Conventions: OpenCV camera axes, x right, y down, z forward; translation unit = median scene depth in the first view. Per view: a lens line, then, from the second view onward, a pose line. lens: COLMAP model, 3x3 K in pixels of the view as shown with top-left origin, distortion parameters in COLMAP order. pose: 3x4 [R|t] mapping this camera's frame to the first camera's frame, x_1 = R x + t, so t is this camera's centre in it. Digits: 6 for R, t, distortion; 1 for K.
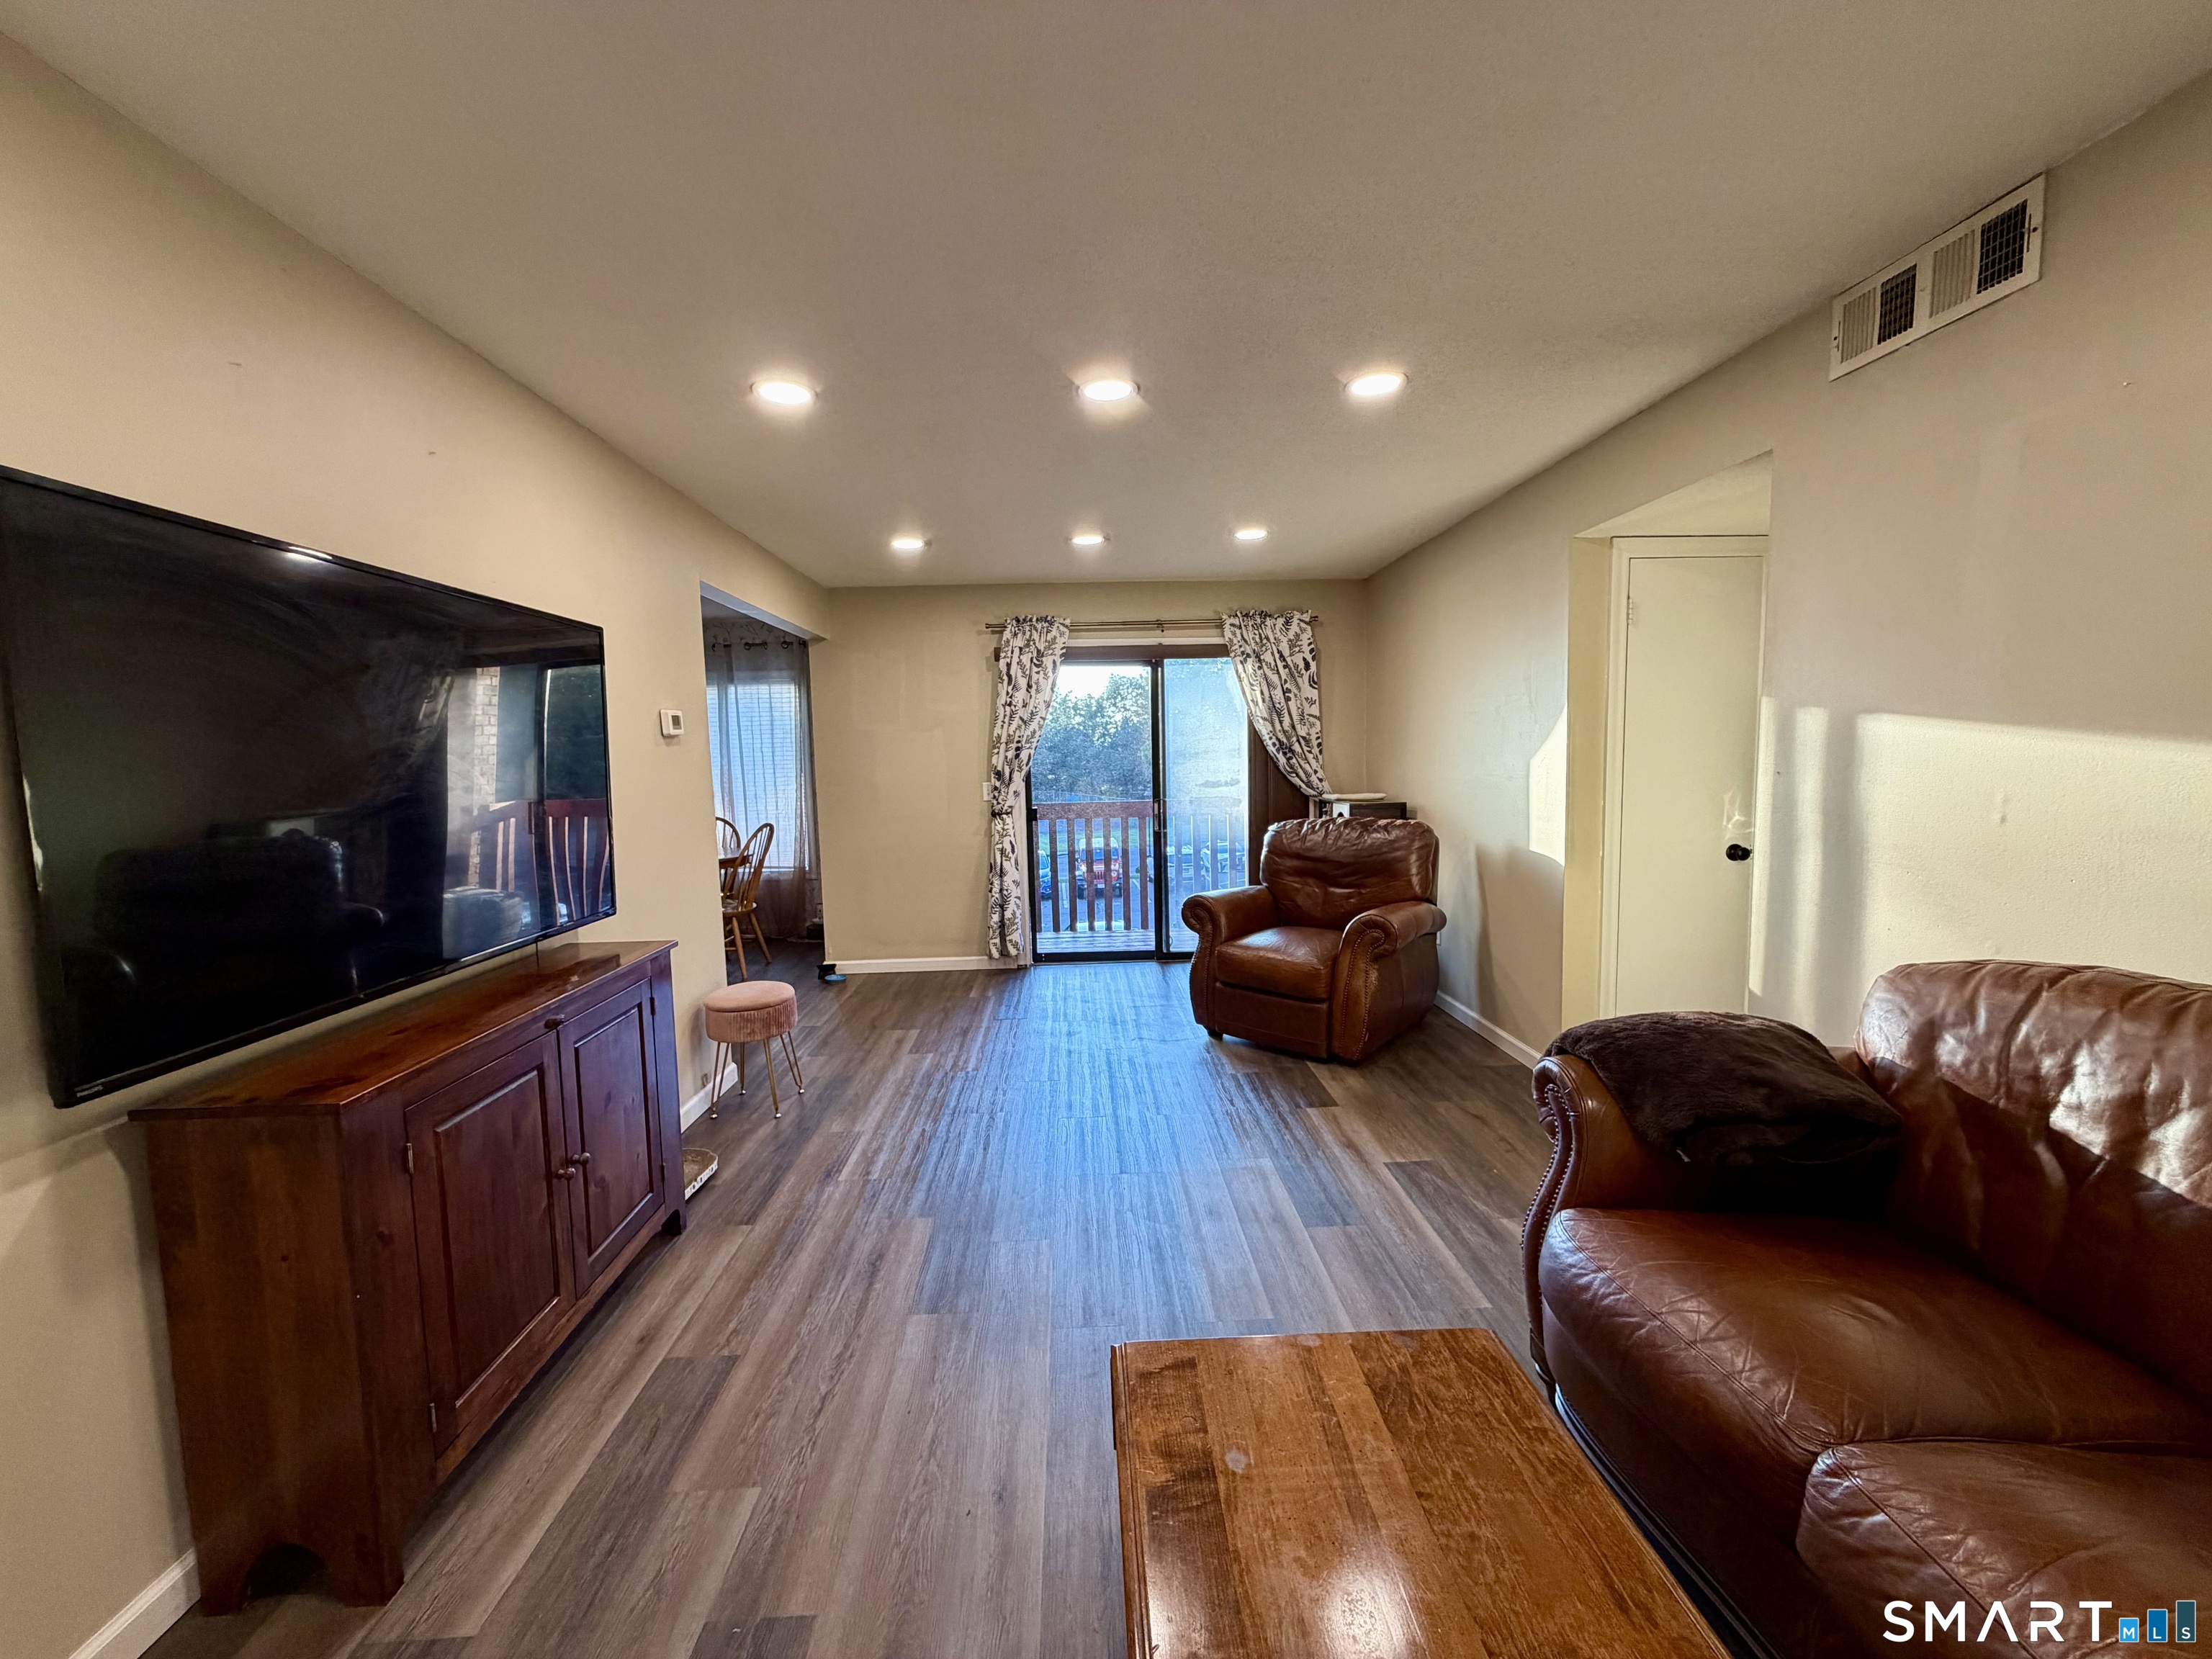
lens RADIAL K [[882.8, 0, 1103.9], [0, 882.8, 831.2], [0, 0, 1]] dist [-0.000742, 0.000343]
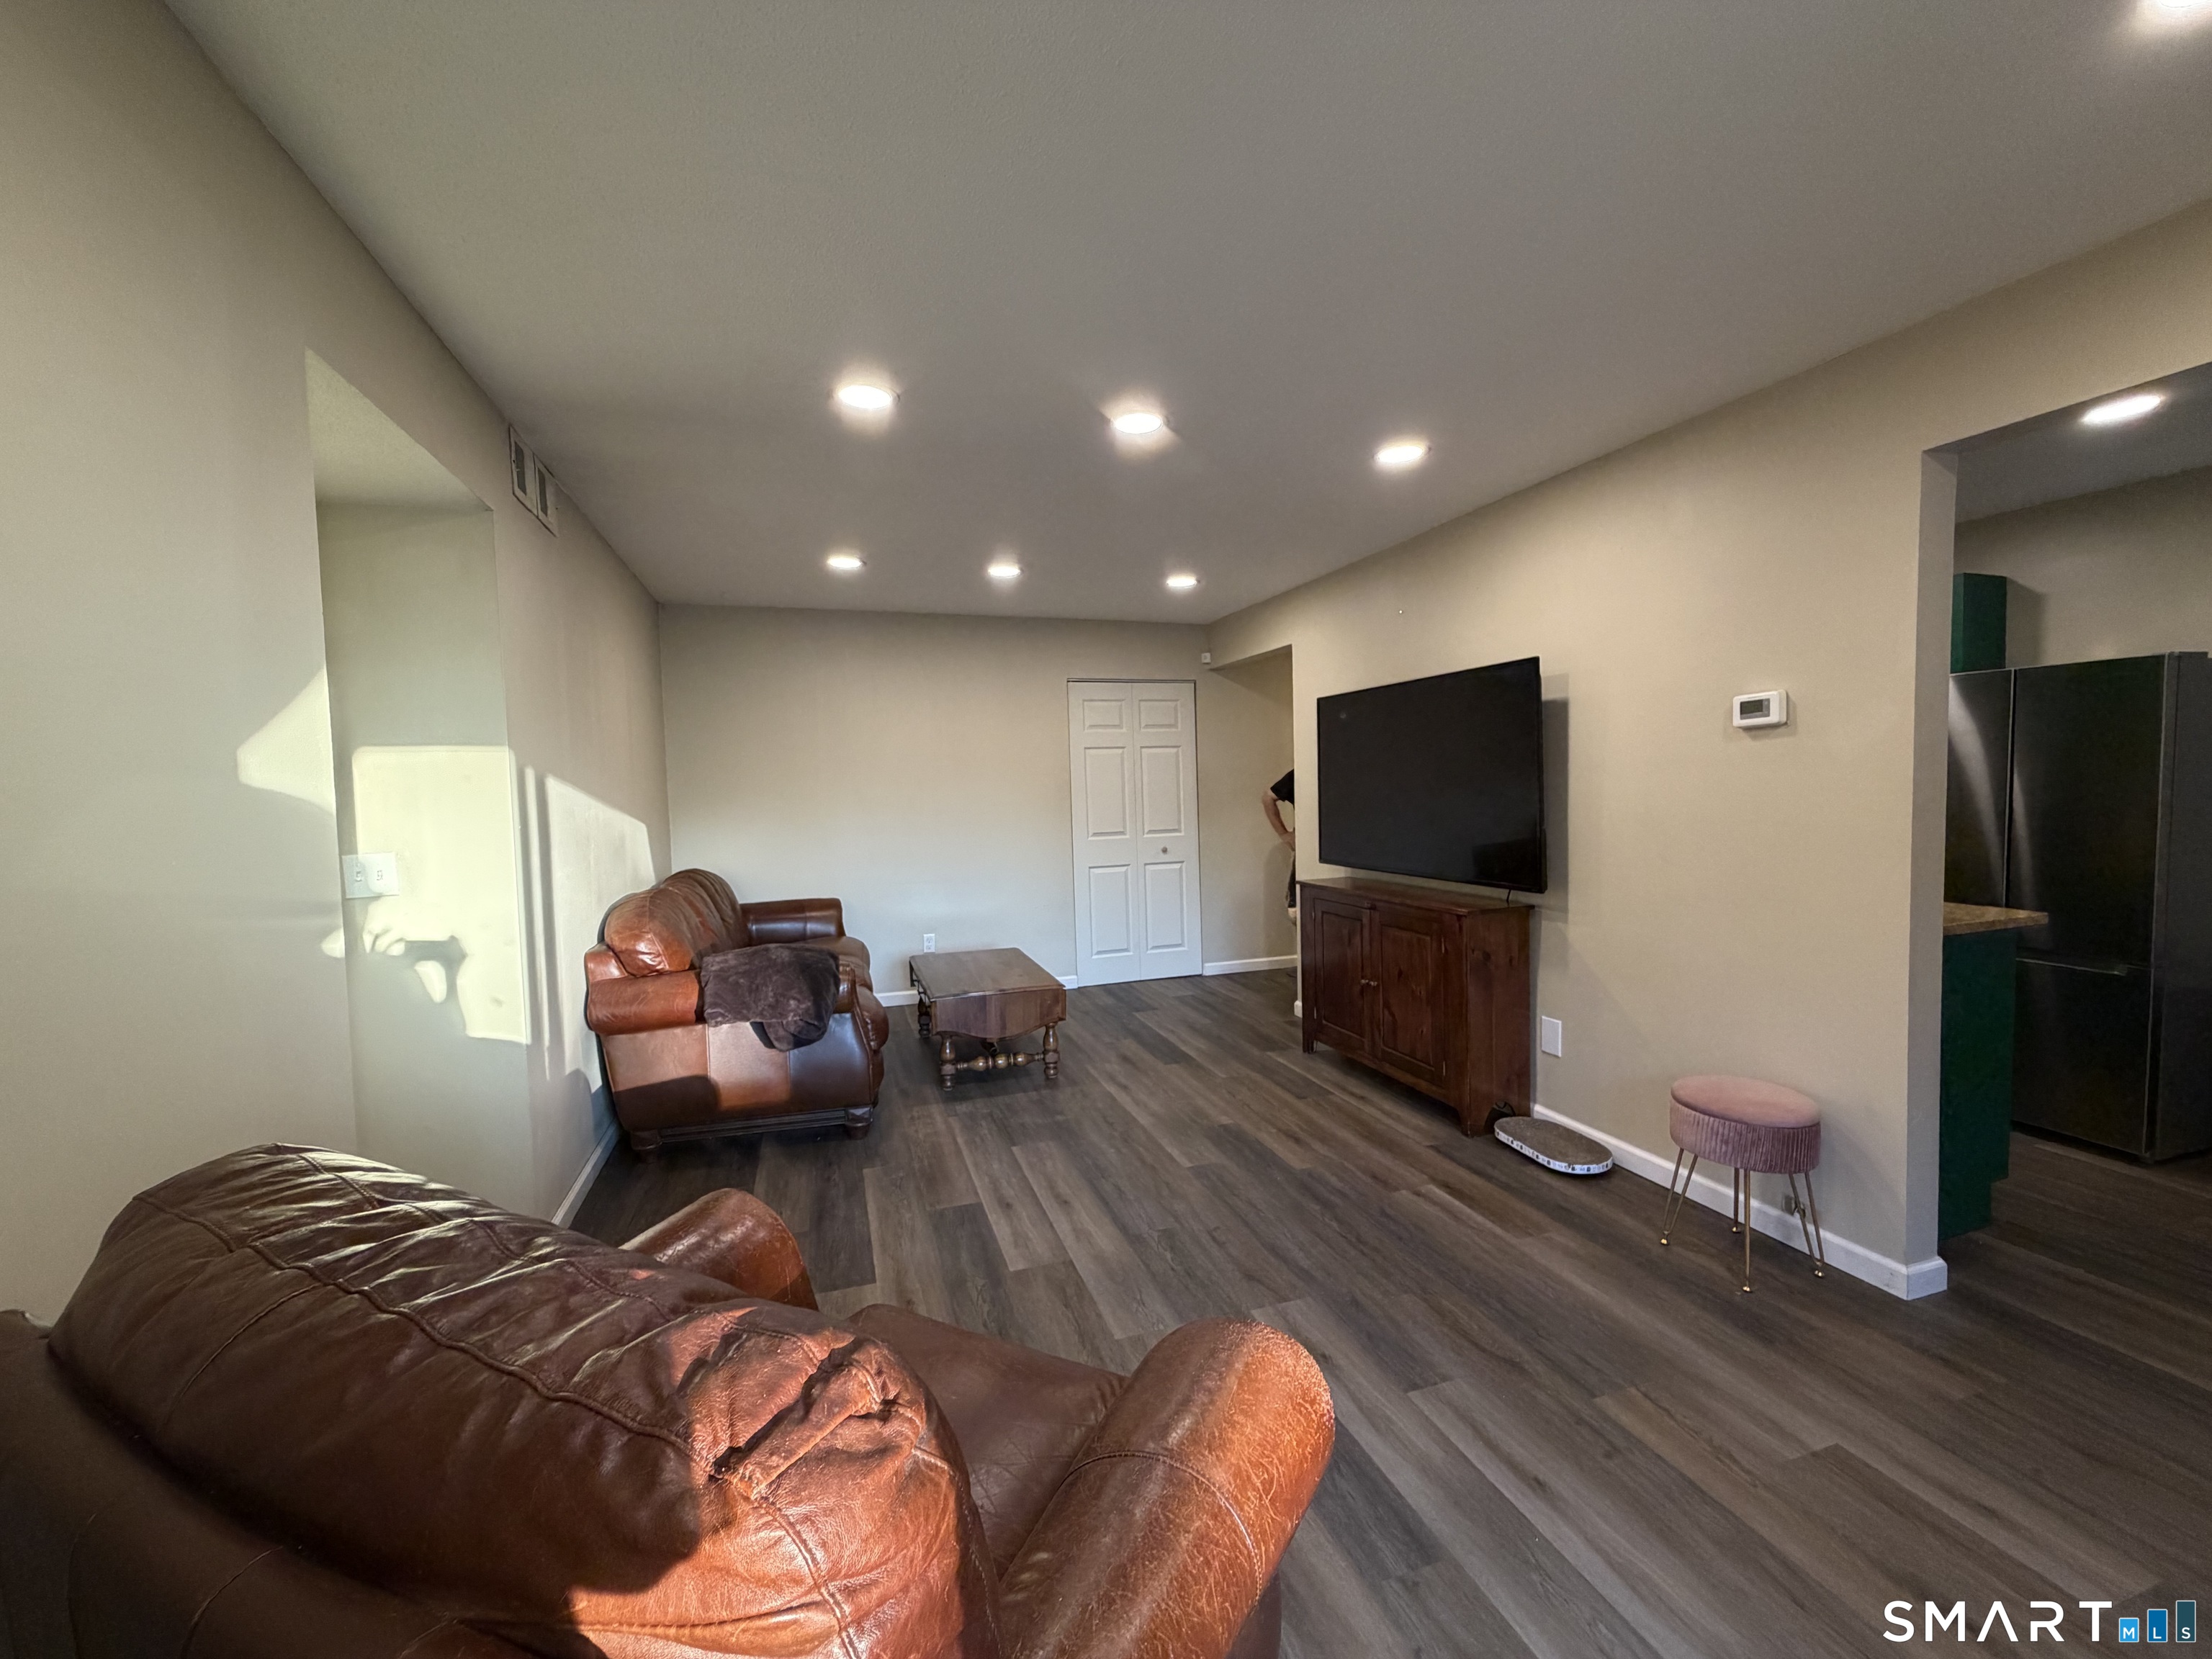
lens RADIAL K [[882.8, 0, 1103.9], [0, 882.8, 831.2], [0, 0, 1]] dist [-0.000742, 0.000343]
pose [[-0.960825, 0.063371, -0.269814, 0.371934], [0.025162, 0.989434, 0.142781, -0.194768], [0.276011, 0.130399, -0.952268, 2.164951]]
